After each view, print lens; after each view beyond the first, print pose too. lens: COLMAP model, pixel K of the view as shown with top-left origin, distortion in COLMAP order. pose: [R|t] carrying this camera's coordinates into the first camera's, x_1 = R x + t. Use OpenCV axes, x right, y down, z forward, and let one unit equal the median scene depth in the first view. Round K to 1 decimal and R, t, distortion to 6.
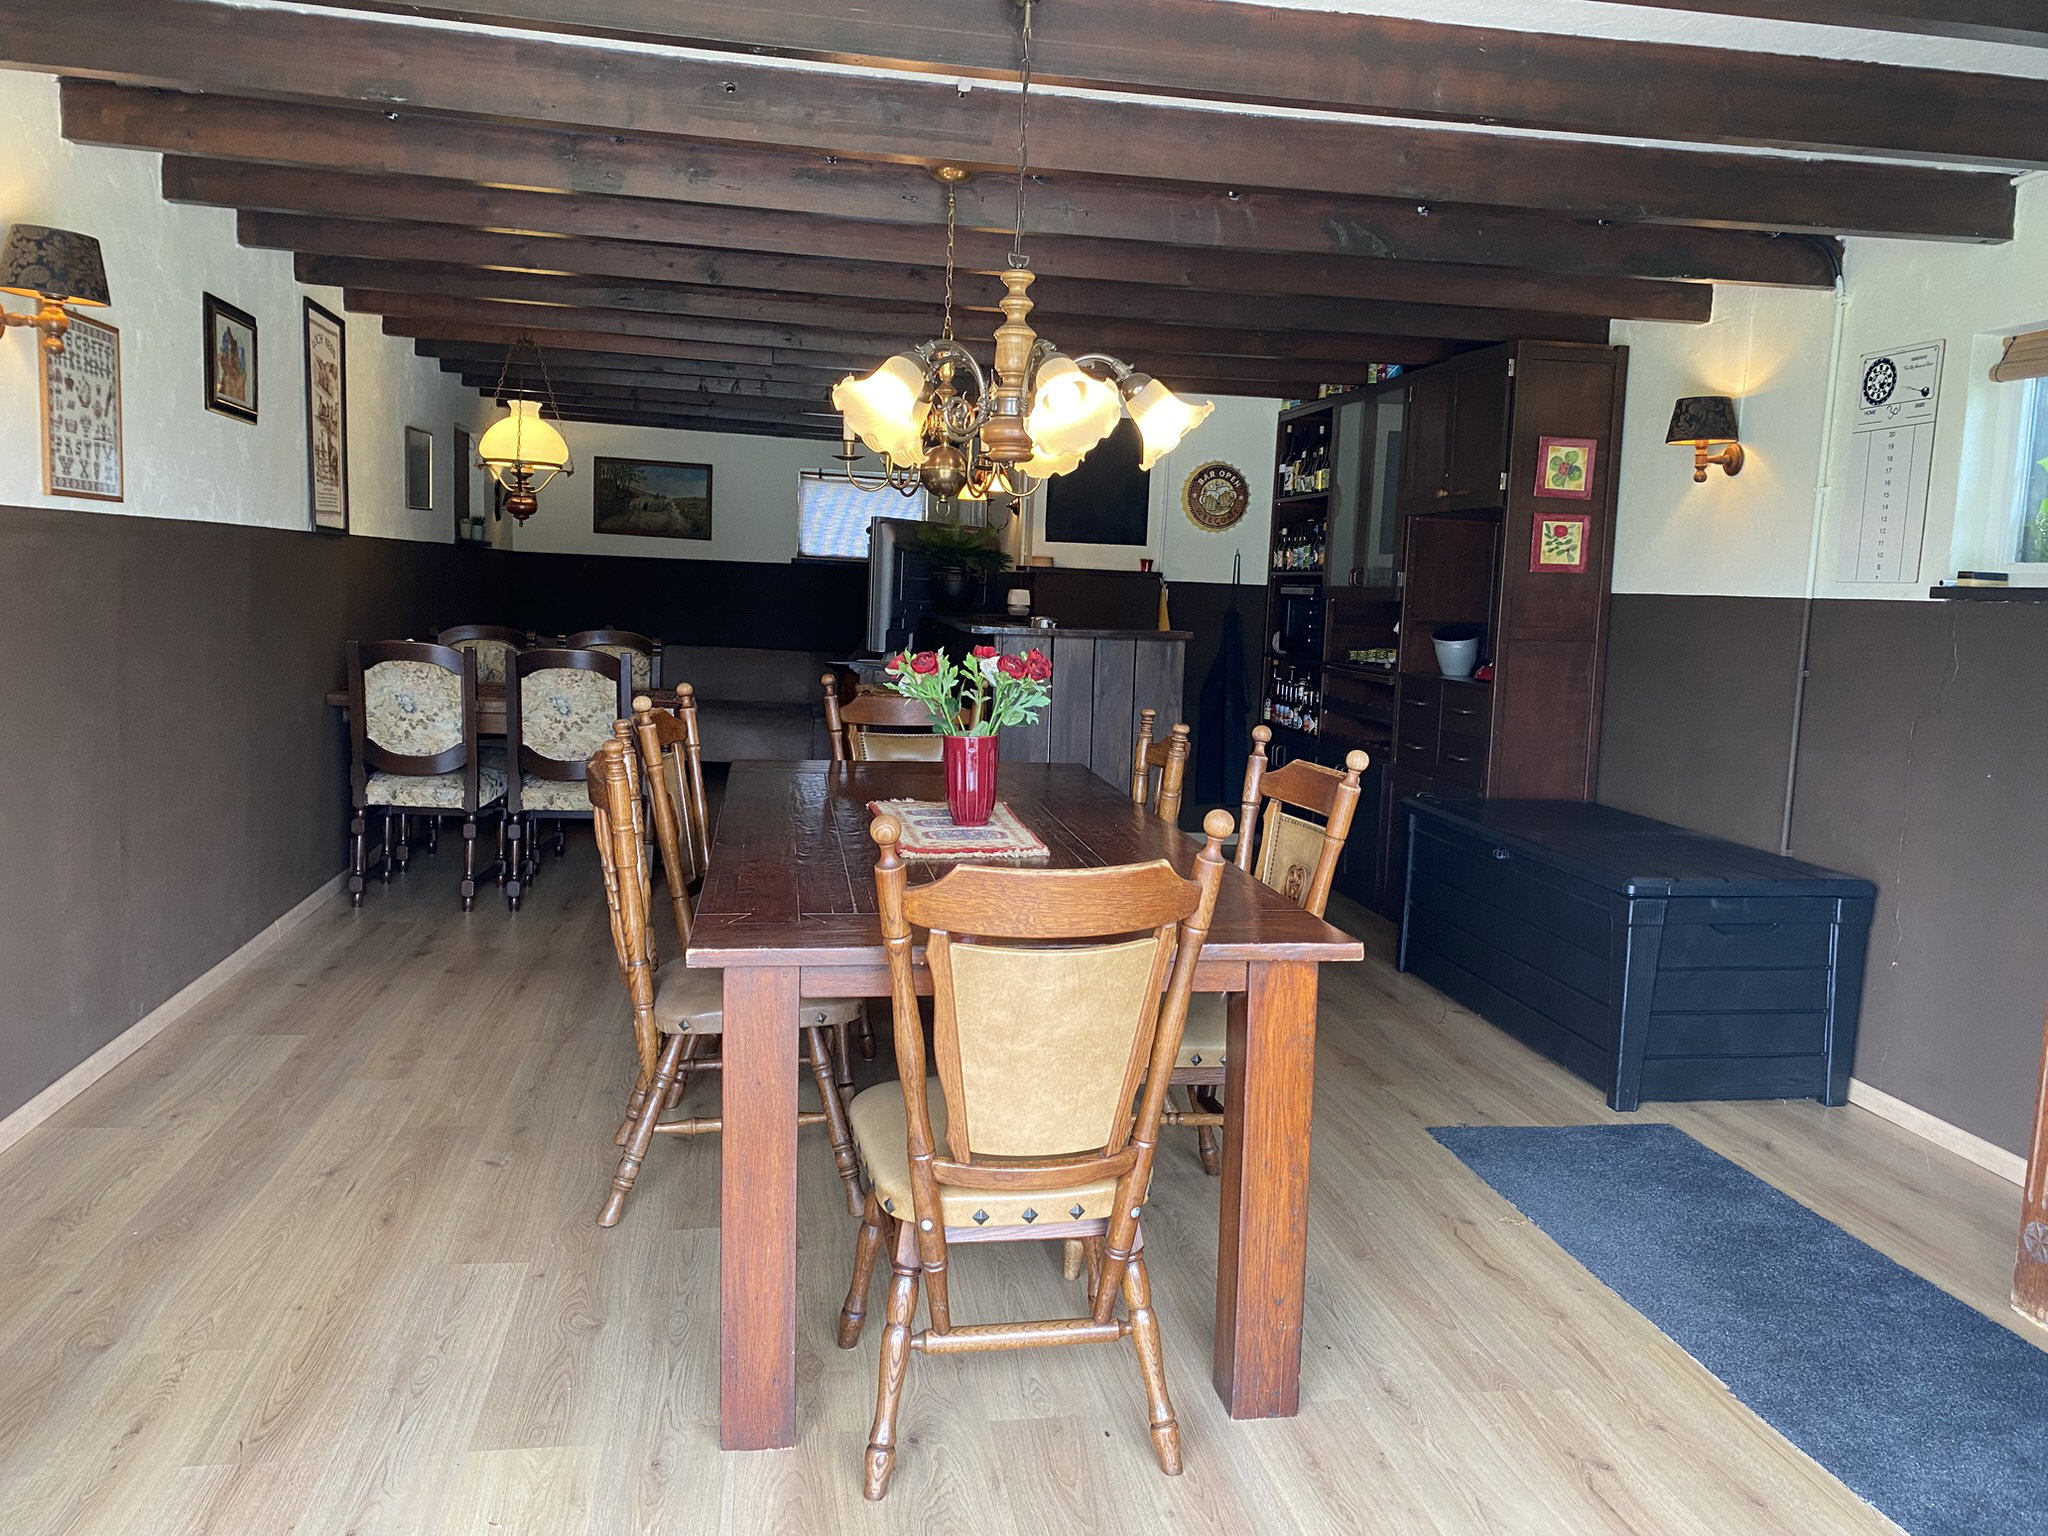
lens RADIAL K [[1516.3, 0, 1024.0], [0, 1516.3, 768.0], [0, 0, 1]] dist [-0.001143, -0.007226]
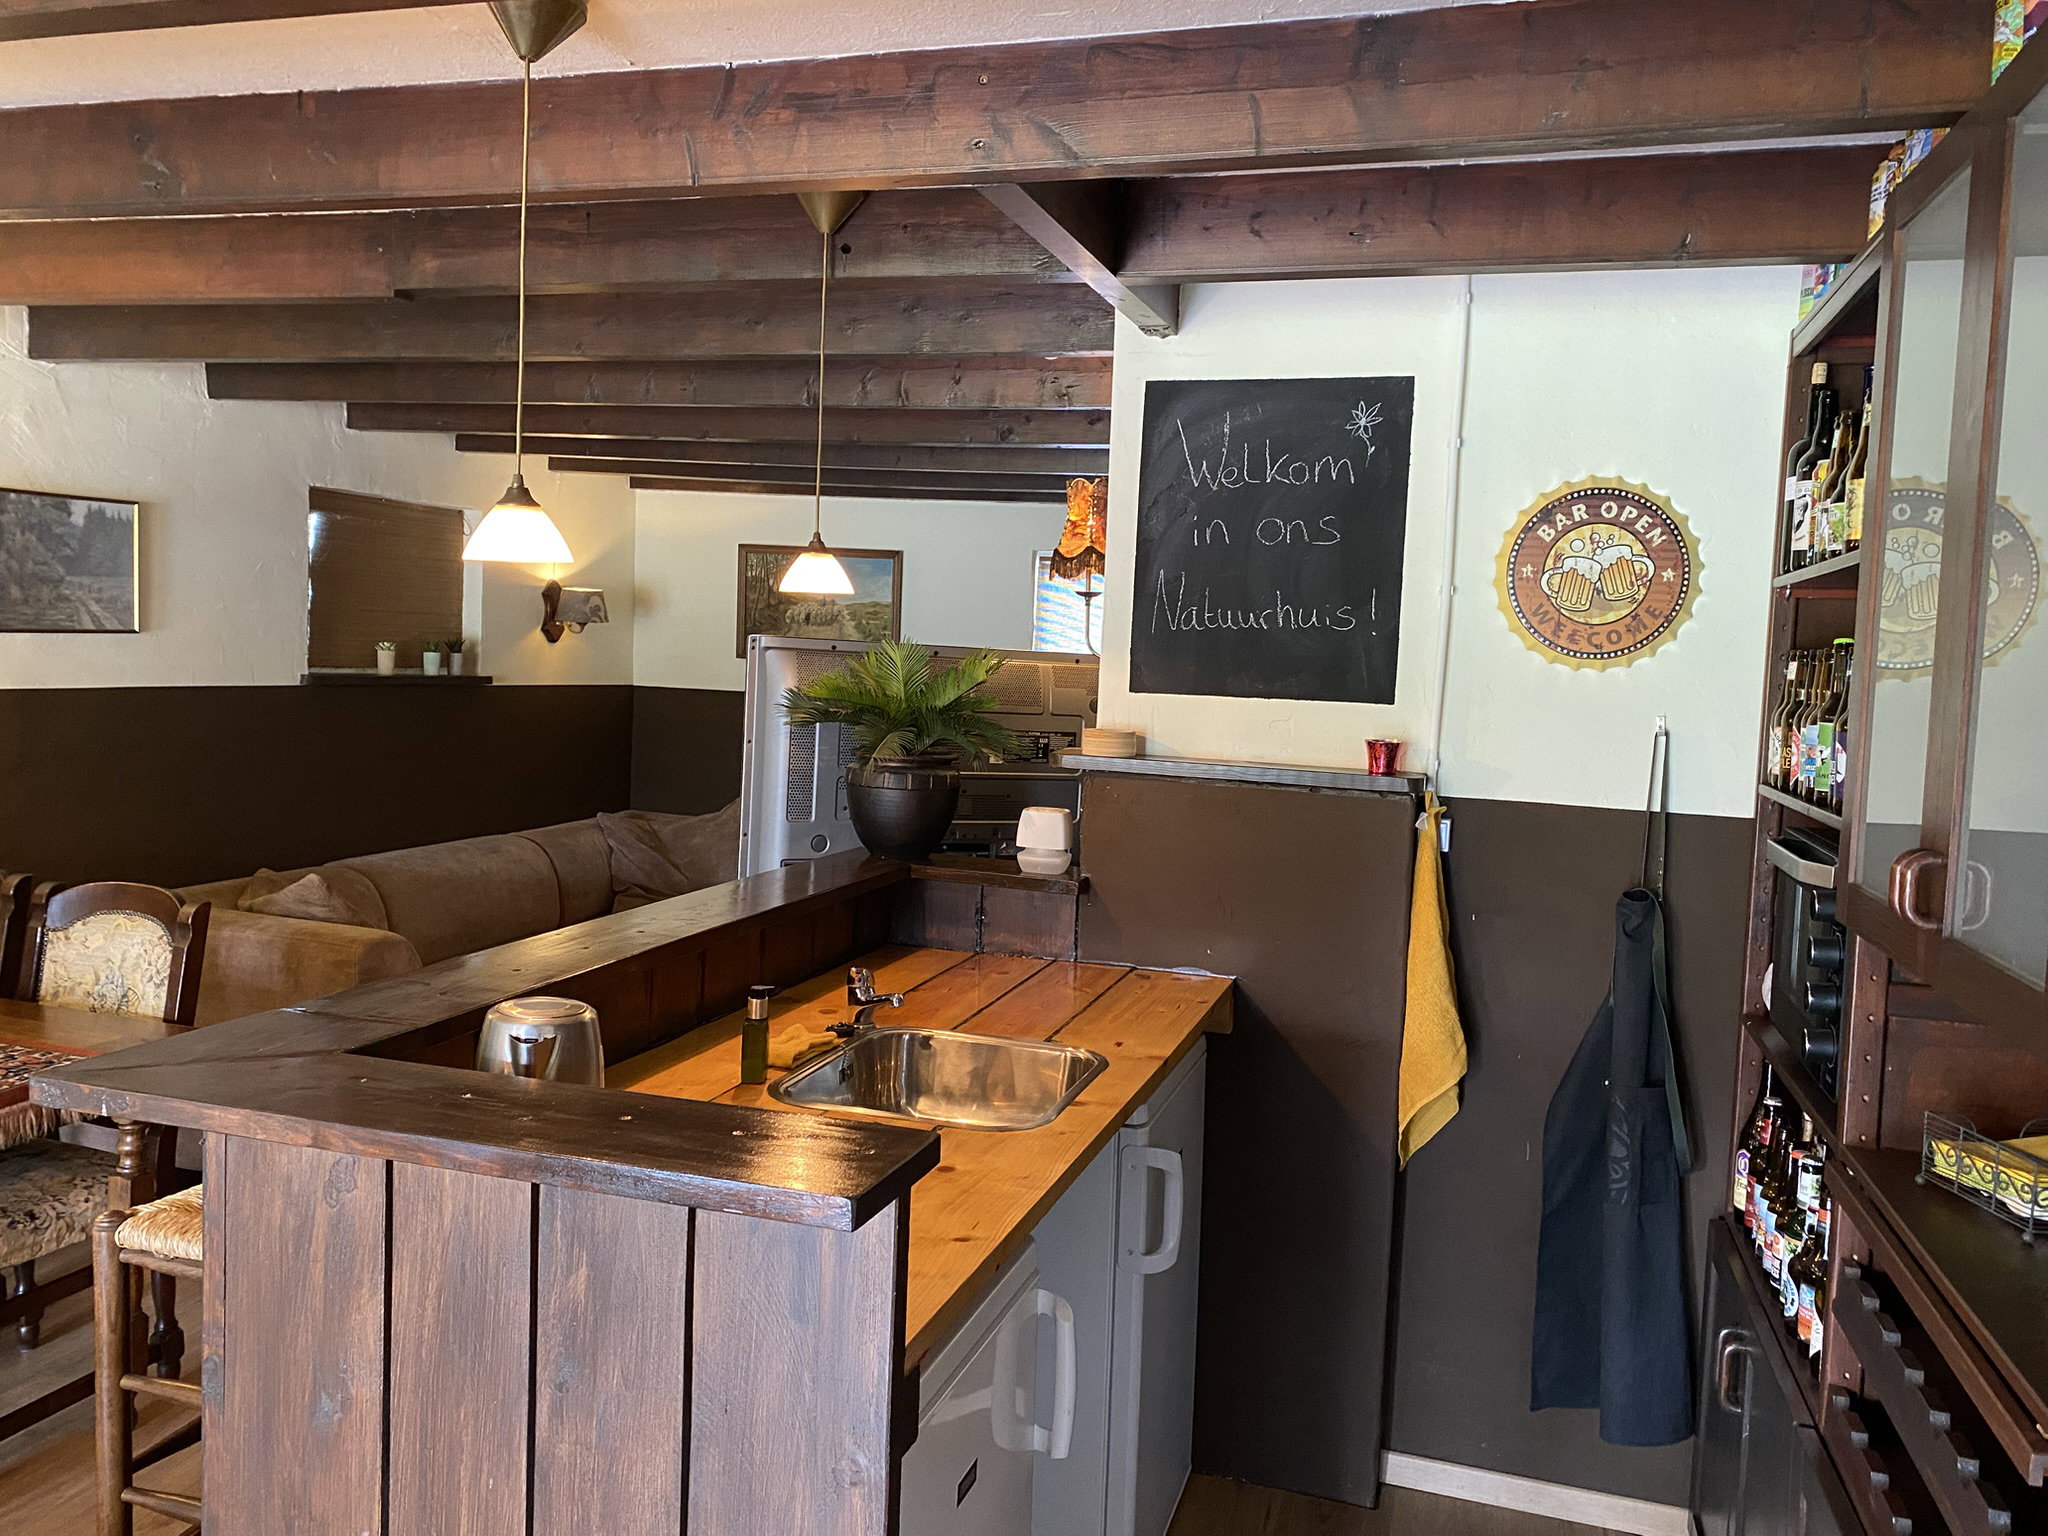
lens RADIAL K [[1516.3, 0, 1024.0], [0, 1516.3, 768.0], [0, 0, 1]] dist [-0.001143, -0.007226]
pose [[0.893684, 0.031031, -0.447623, 0.167755], [-0.061881, 0.996597, -0.054457, -0.103422], [0.444410, 0.076367, 0.892563, 0.613488]]
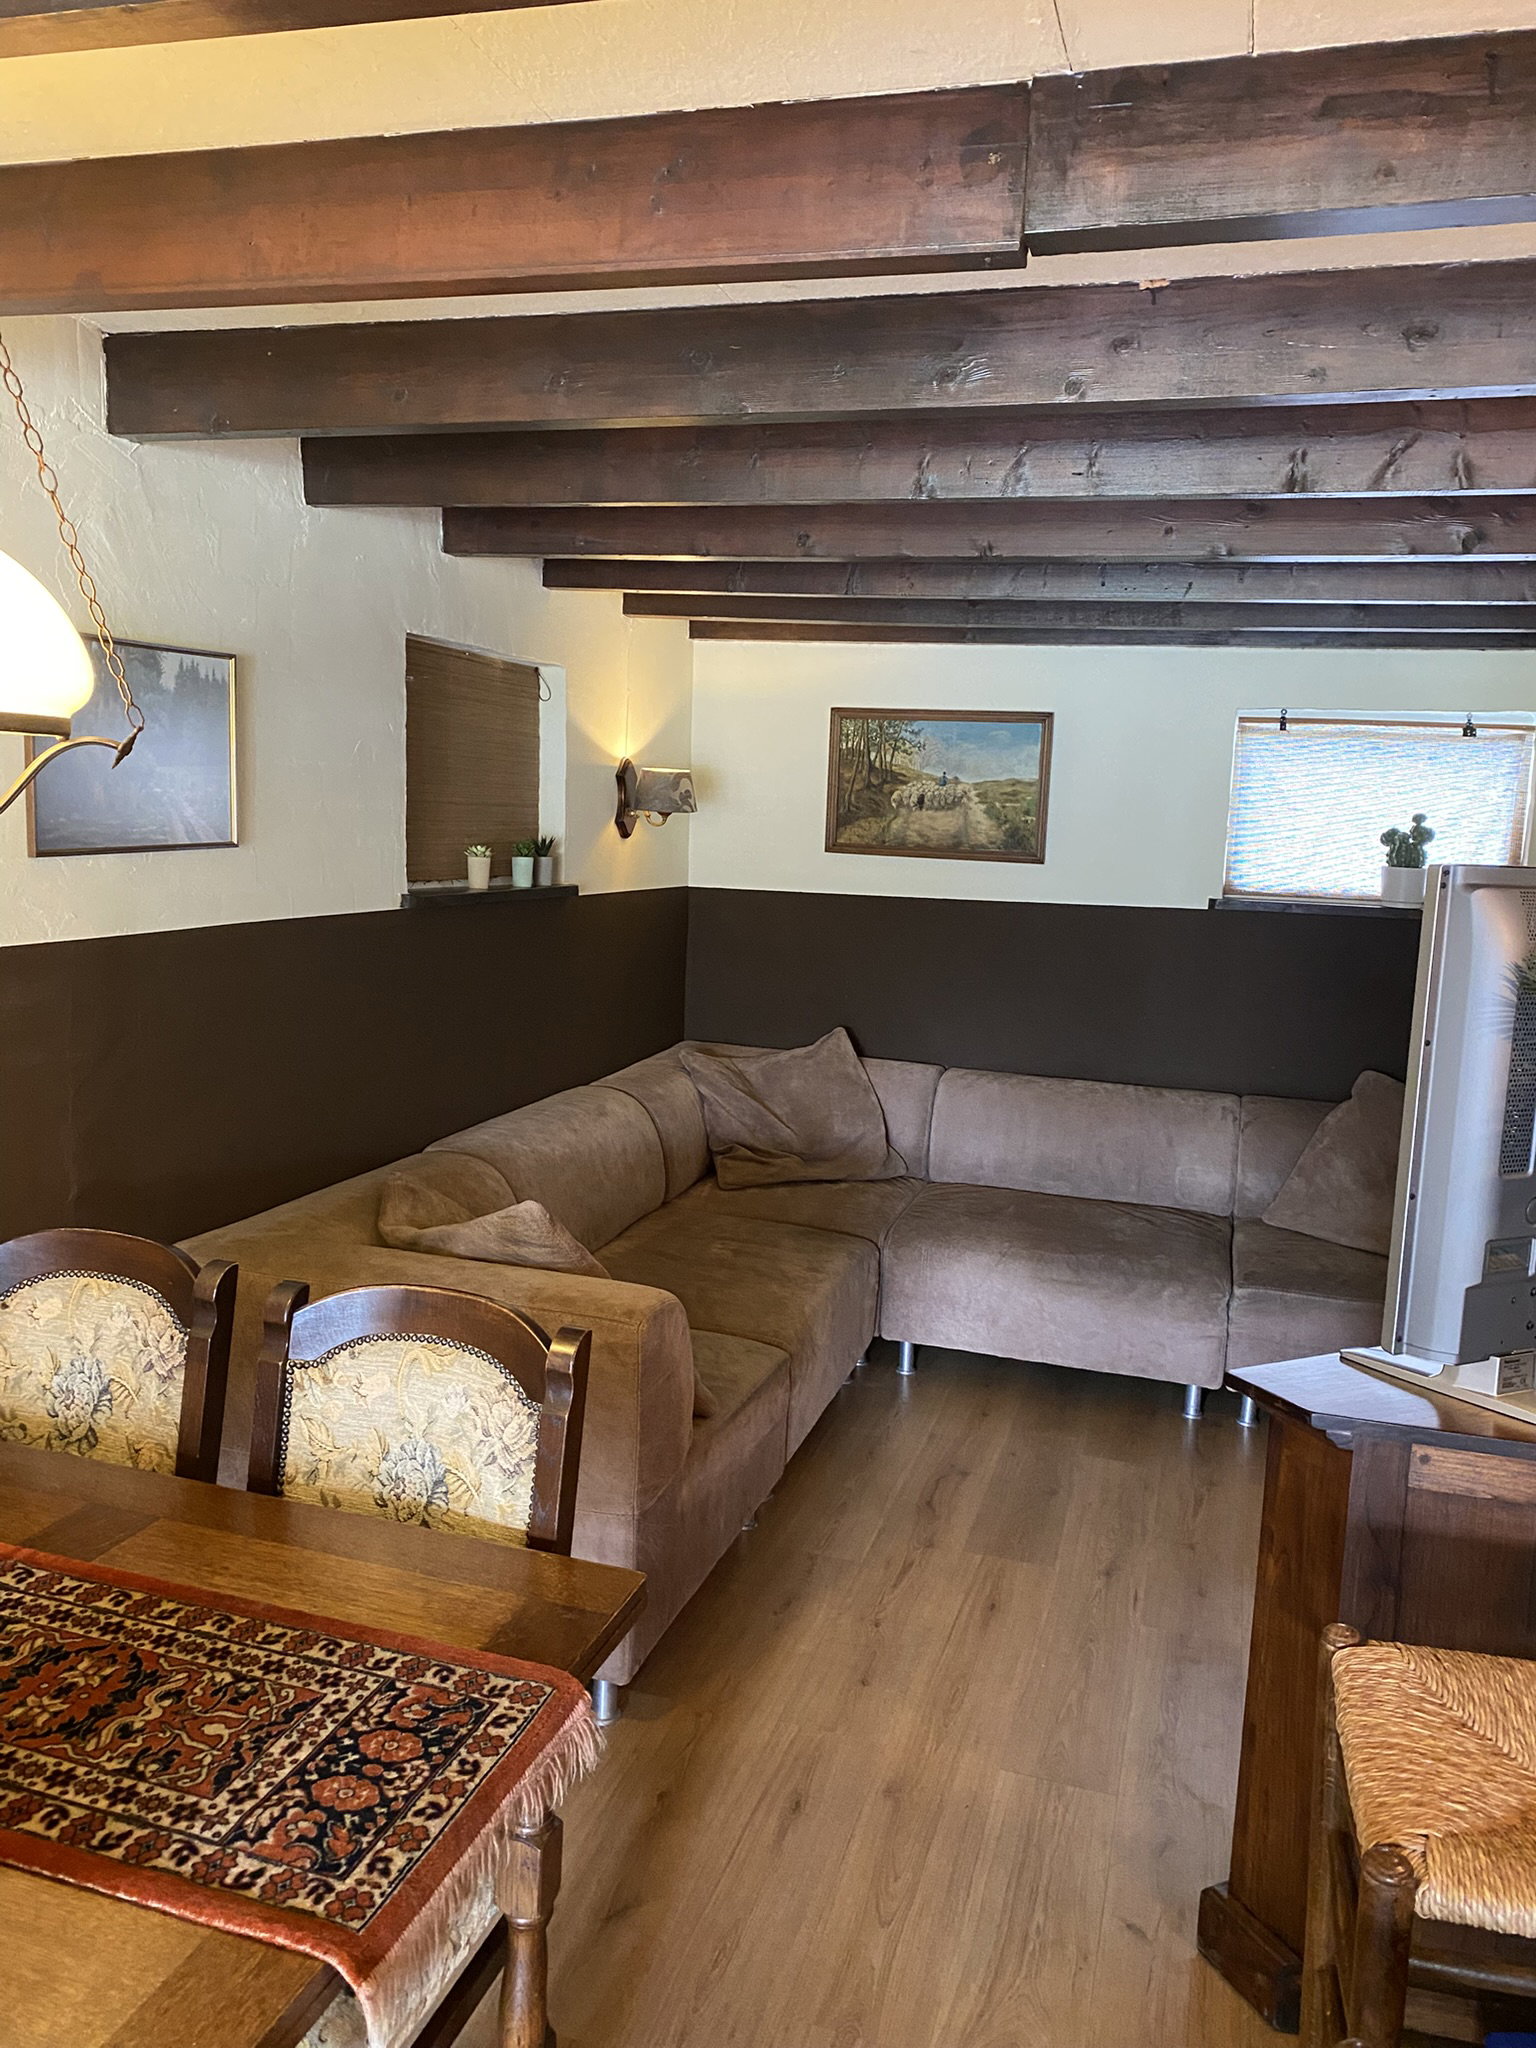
lens RADIAL K [[1567.8, 0, 768.0], [0, 1567.8, 1024.0], [0, 0, 1]] dist [0.166648, -0.291109]
pose [[0.876149, 0.052041, -0.479223, -0.044733], [-0.057246, 0.998353, 0.003755, -0.125872], [0.478629, 0.024143, 0.877685, 0.666989]]
